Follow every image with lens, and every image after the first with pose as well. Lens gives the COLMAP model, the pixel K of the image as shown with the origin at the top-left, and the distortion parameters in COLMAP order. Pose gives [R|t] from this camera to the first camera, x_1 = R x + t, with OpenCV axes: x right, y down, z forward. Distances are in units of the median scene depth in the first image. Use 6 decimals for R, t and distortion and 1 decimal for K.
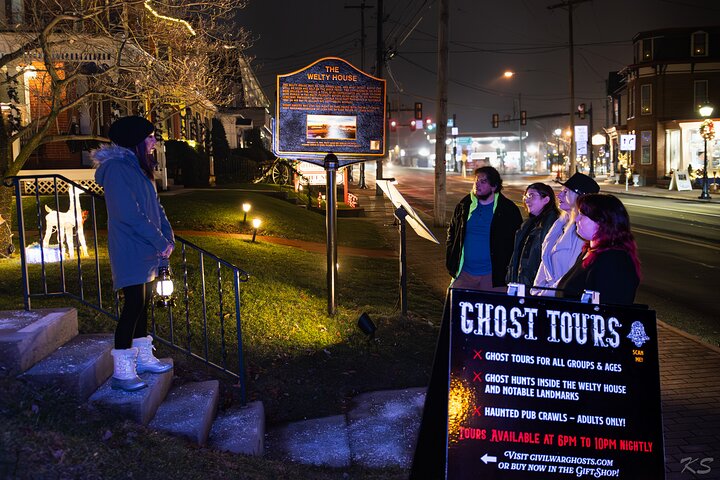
lens RADIAL K [[611.7, 0, 360.0], [0, 611.7, 240.0], [0, 0, 1]] dist [0.004699, 0.000955]
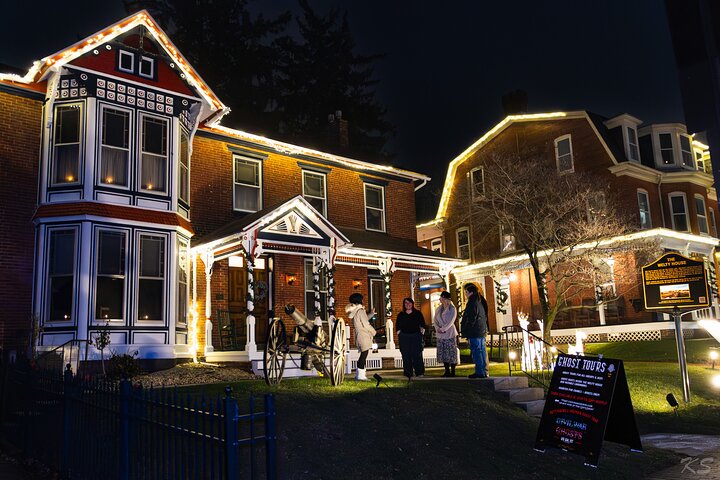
lens RADIAL K [[611.7, 0, 360.0], [0, 611.7, 240.0], [0, 0, 1]] dist [0.004699, 0.000955]
pose [[0.524210, -0.161348, -0.836165, 2.489104], [-0.055066, 0.973410, -0.222353, 0.284240], [0.849807, 0.162604, 0.501386, -1.706173]]
